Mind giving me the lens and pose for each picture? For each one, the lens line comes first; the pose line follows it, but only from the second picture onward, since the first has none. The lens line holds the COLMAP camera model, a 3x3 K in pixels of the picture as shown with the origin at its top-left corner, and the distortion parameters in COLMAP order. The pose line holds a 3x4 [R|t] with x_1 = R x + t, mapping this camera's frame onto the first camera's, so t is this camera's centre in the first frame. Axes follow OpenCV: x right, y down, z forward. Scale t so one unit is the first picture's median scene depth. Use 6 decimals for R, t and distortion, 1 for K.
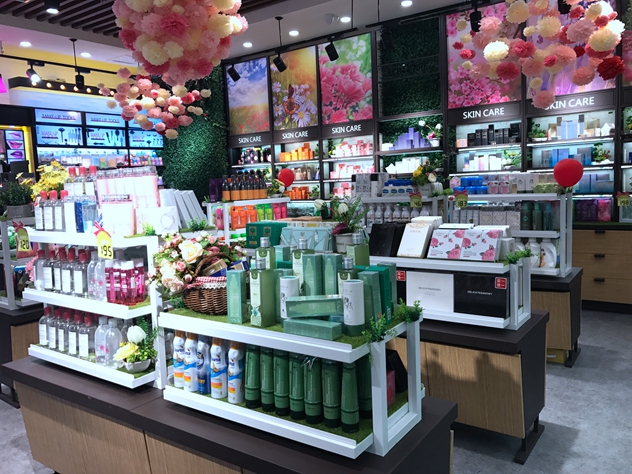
lens RADIAL K [[519.2, 0, 310.4], [0, 519.2, 233.4], [0, 0, 1]] dist [0.018952, -0.017566]
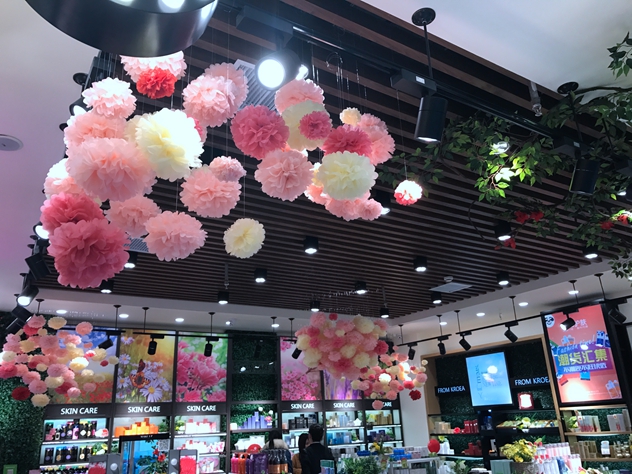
lens RADIAL K [[519.2, 0, 310.4], [0, 519.2, 233.4], [0, 0, 1]] dist [0.018952, -0.017566]
pose [[0.373346, 0.349047, 0.859523, -1.073119], [0.116817, 0.901454, -0.416816, -0.044401], [-0.920308, 0.256023, 0.295780, 0.367643]]
